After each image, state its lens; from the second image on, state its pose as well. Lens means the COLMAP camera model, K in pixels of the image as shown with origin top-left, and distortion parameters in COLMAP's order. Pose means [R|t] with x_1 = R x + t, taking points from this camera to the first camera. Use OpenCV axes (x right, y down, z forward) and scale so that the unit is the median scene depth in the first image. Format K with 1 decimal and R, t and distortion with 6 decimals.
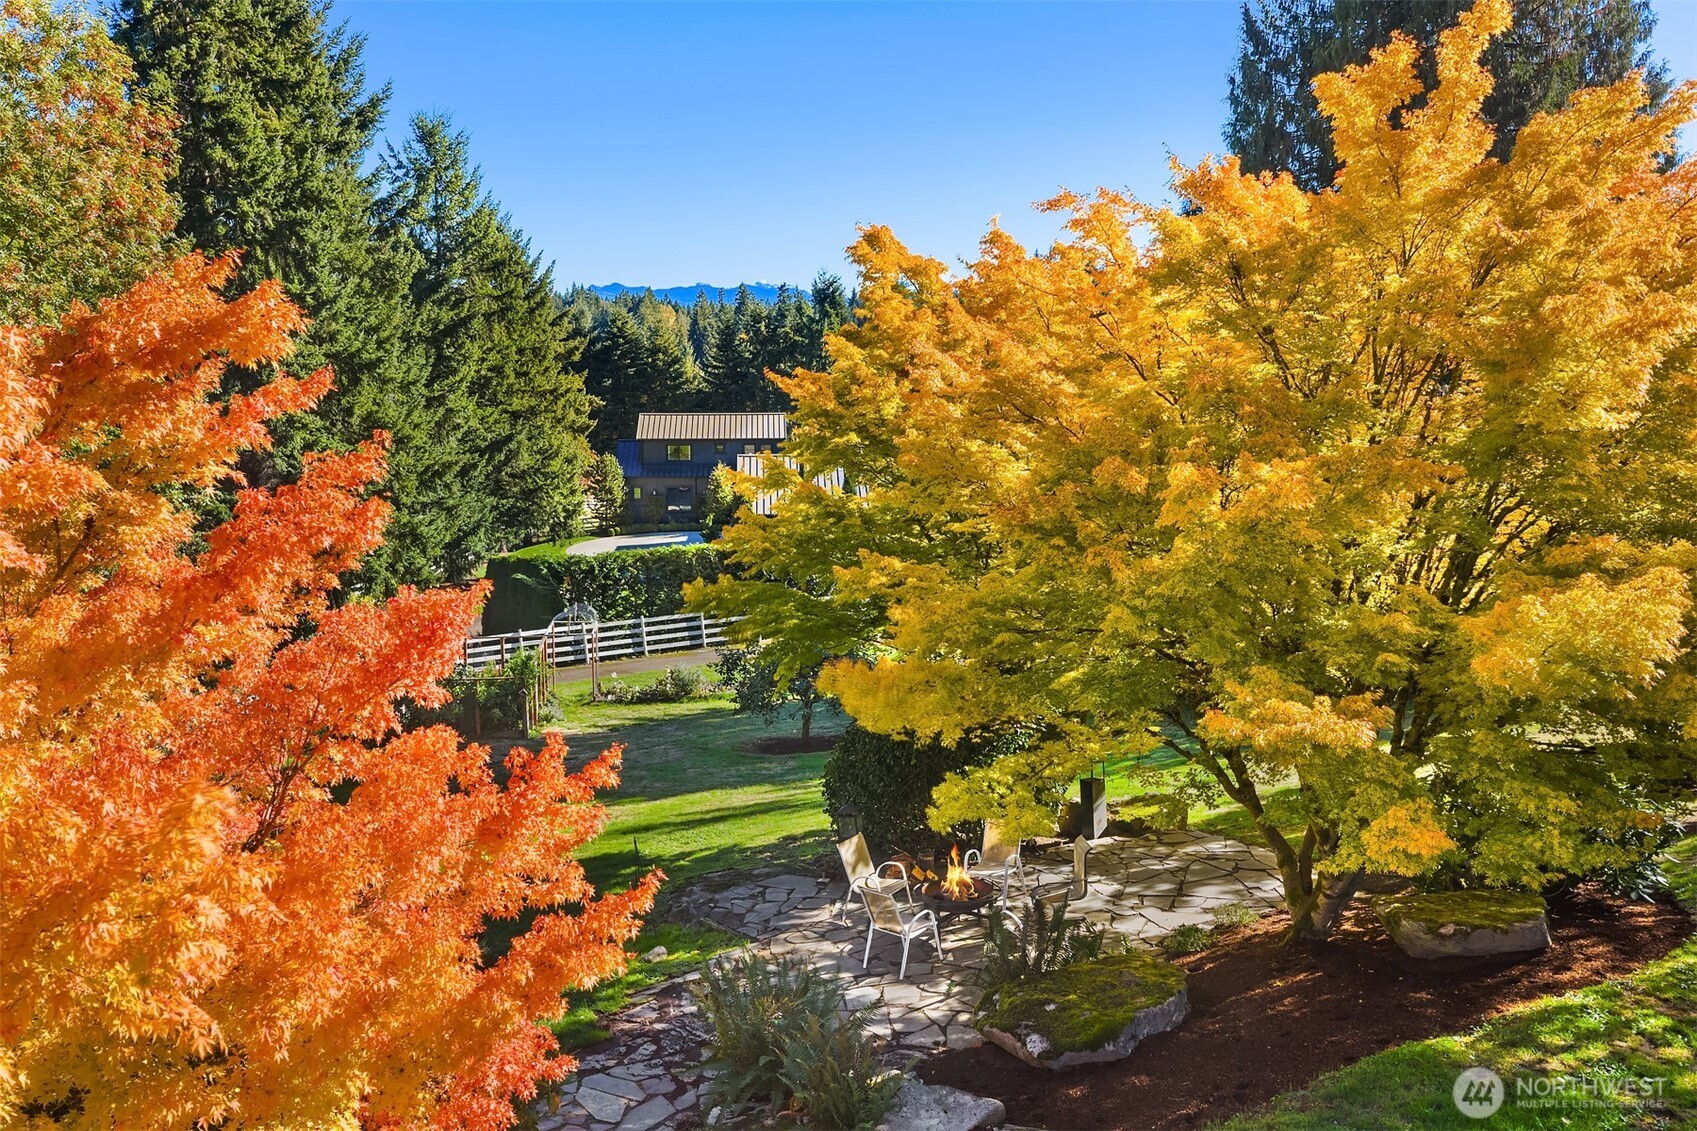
lens RADIAL K [[1392.8, 0, 848.5], [0, 1392.8, 565.5], [0, 0, 1]] dist [0.004769, -0.000532]
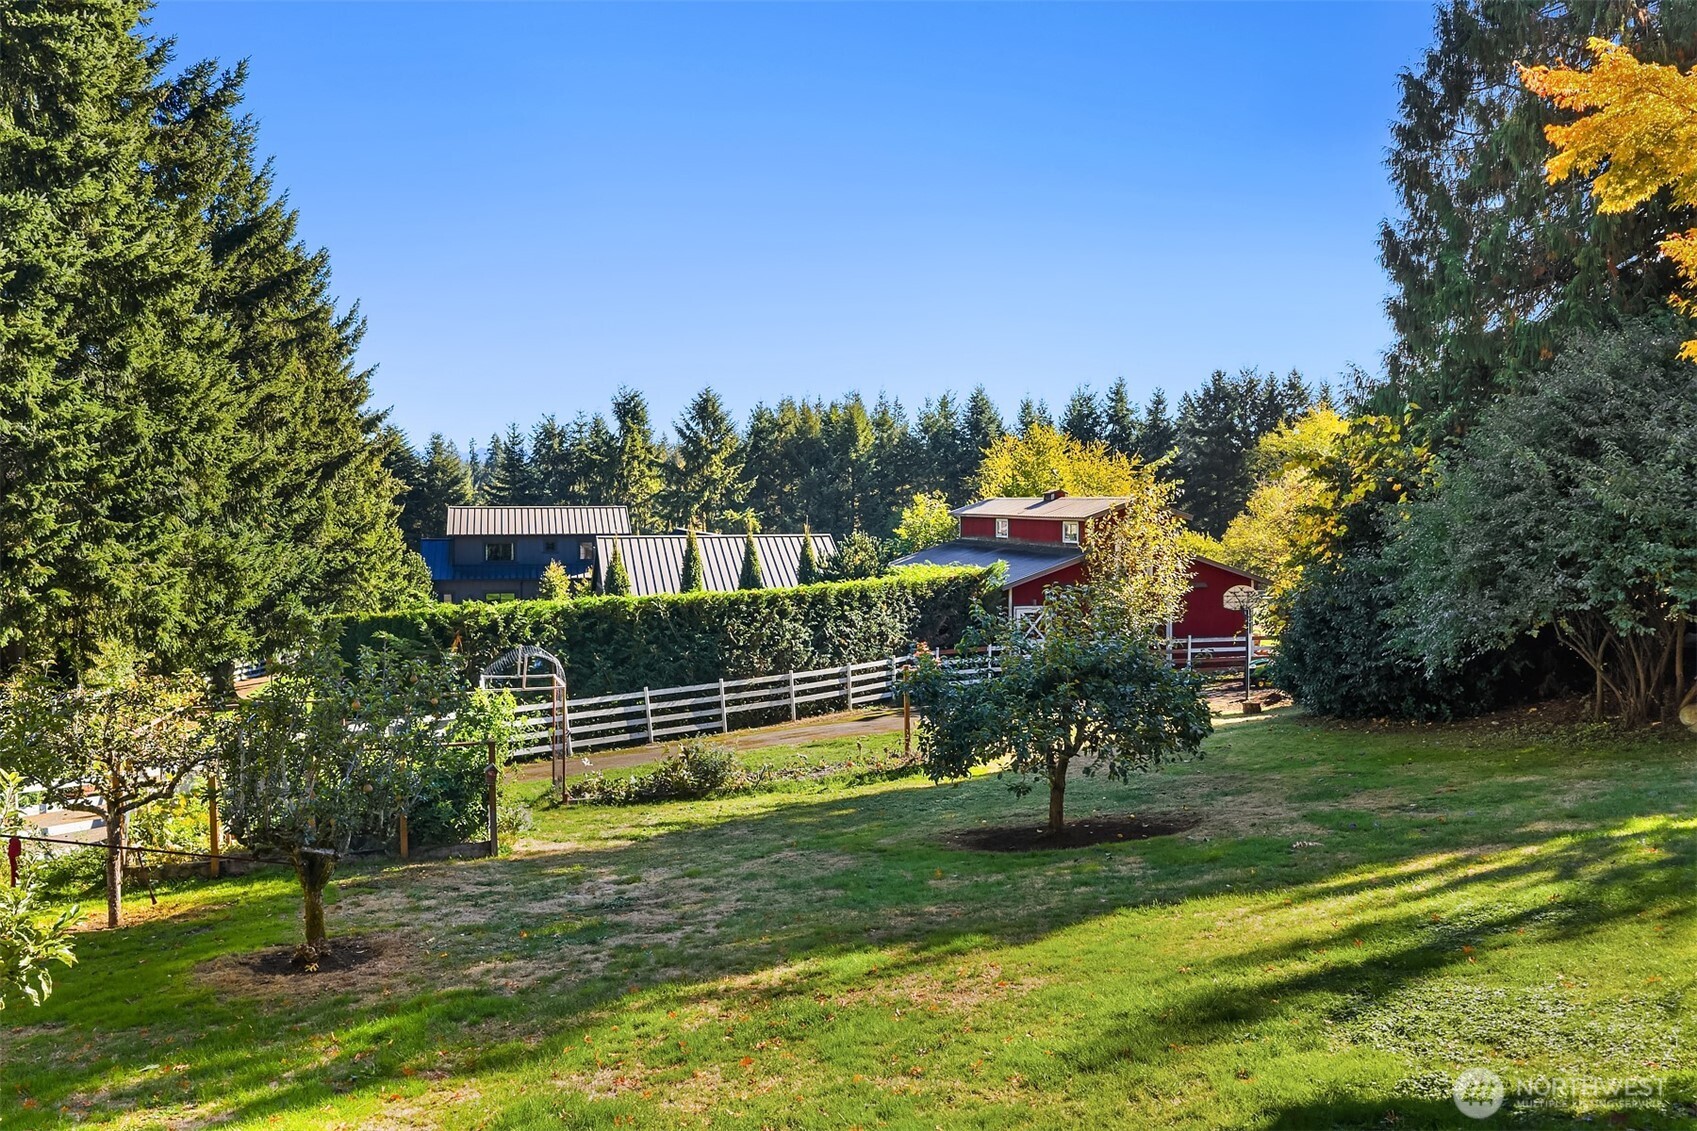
lens RADIAL K [[1392.8, 0, 848.5], [0, 1392.8, 565.5], [0, 0, 1]] dist [0.004769, -0.000532]
pose [[0.983352, -0.008792, 0.181501, -0.134695], [0.029801, 0.993108, -0.113354, 0.053861], [-0.179253, 0.116875, 0.976836, 0.304451]]
